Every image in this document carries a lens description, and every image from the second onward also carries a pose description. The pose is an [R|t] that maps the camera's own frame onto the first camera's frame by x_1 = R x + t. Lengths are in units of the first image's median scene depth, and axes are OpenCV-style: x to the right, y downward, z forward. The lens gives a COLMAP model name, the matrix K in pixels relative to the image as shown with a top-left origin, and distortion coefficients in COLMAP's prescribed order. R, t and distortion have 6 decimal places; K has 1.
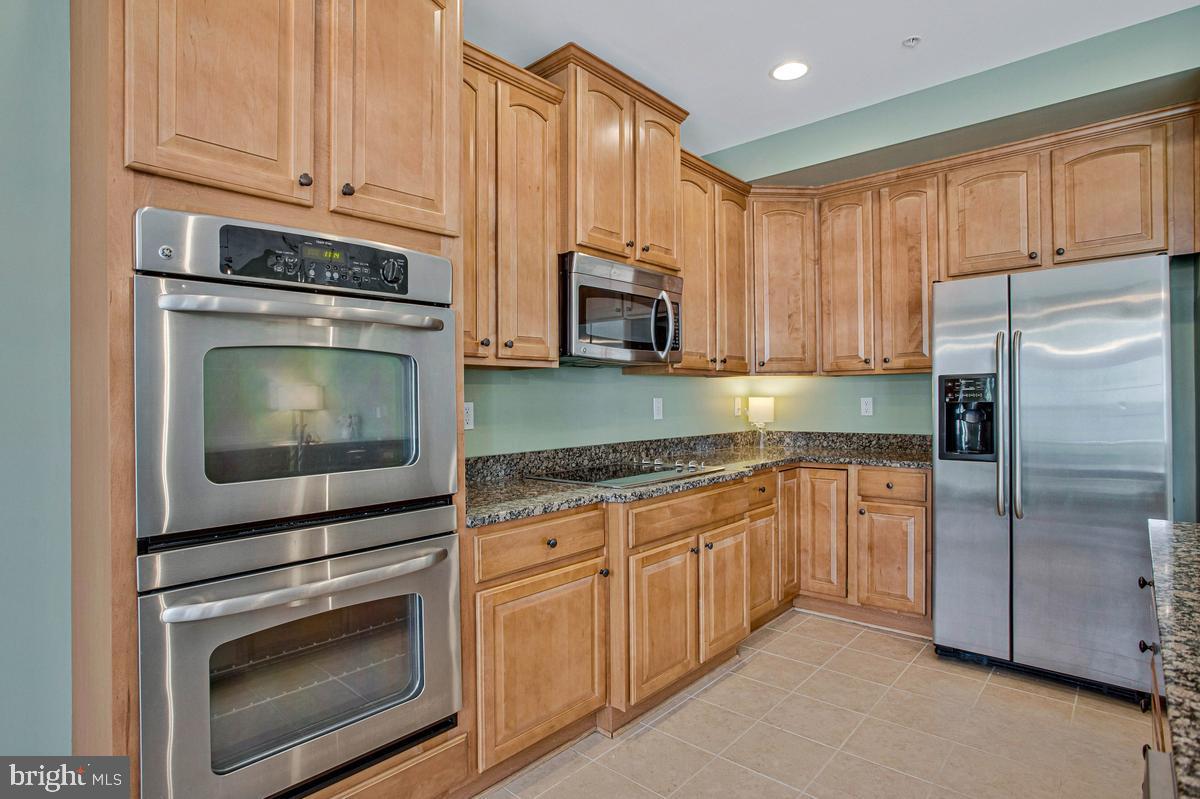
lens RADIAL K [[621.7, 0, 608.4], [0, 621.7, 405.4], [0, 0, 1]] dist [-0.037000, 0.001620]
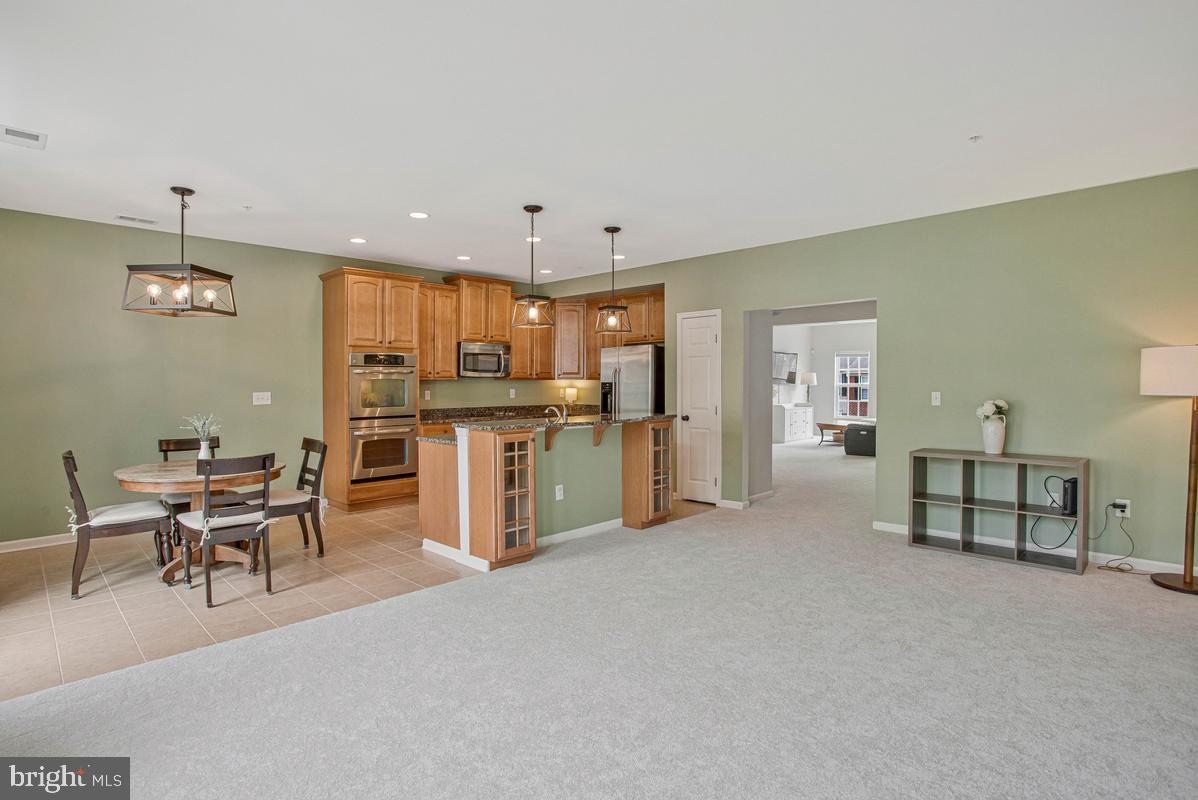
lens RADIAL K [[599.9, 0, 599.0], [0, 599.9, 400.0], [0, 0, 1]] dist [-0.035517, 0.000694]
pose [[0.998829, 0.013725, -0.046387, 0.702601], [-0.012833, 0.999728, 0.019460, -0.025414], [0.046641, -0.018842, 0.998734, -1.766835]]
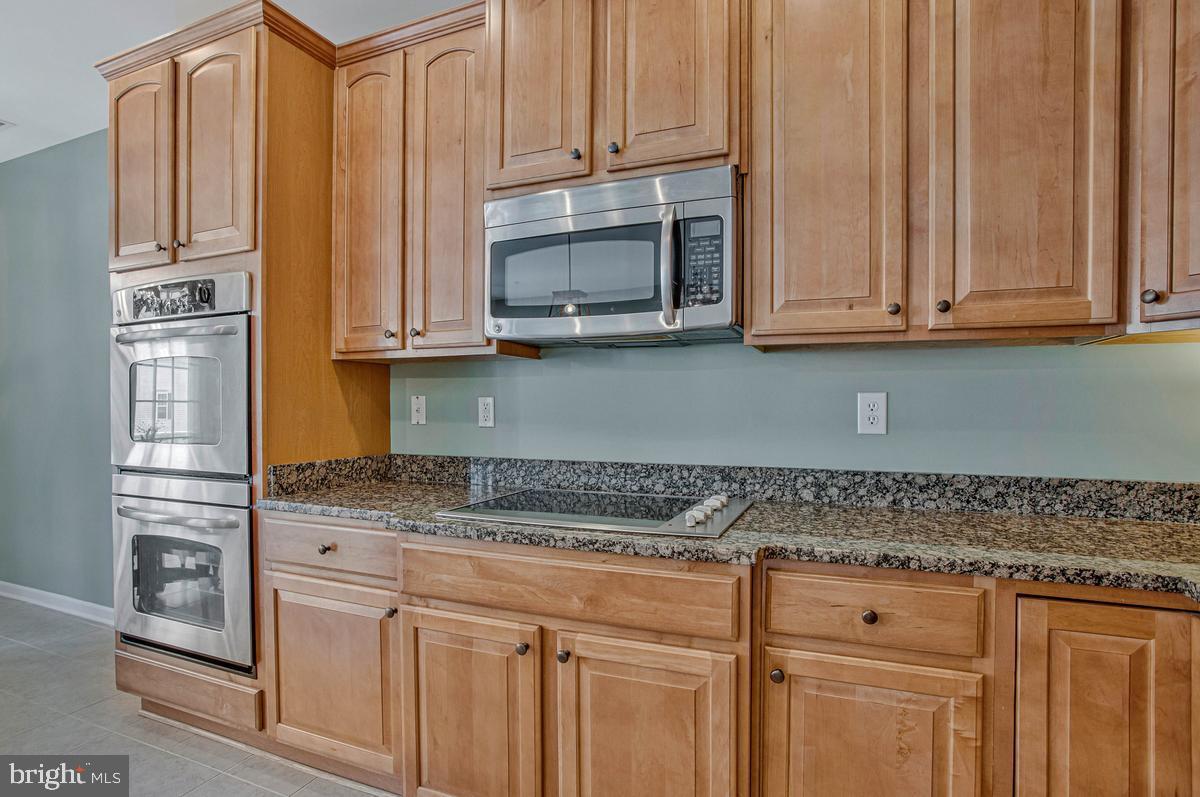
lens RADIAL K [[616.7, 0, 591.5], [0, 616.7, 417.8], [0, 0, 1]] dist [-0.035967, 0.002522]
pose [[0.317499, 0.033090, -0.947681, 0.661163], [-0.012386, 0.999450, 0.030748, -0.005187], [0.948178, 0.001976, 0.317734, 0.818406]]
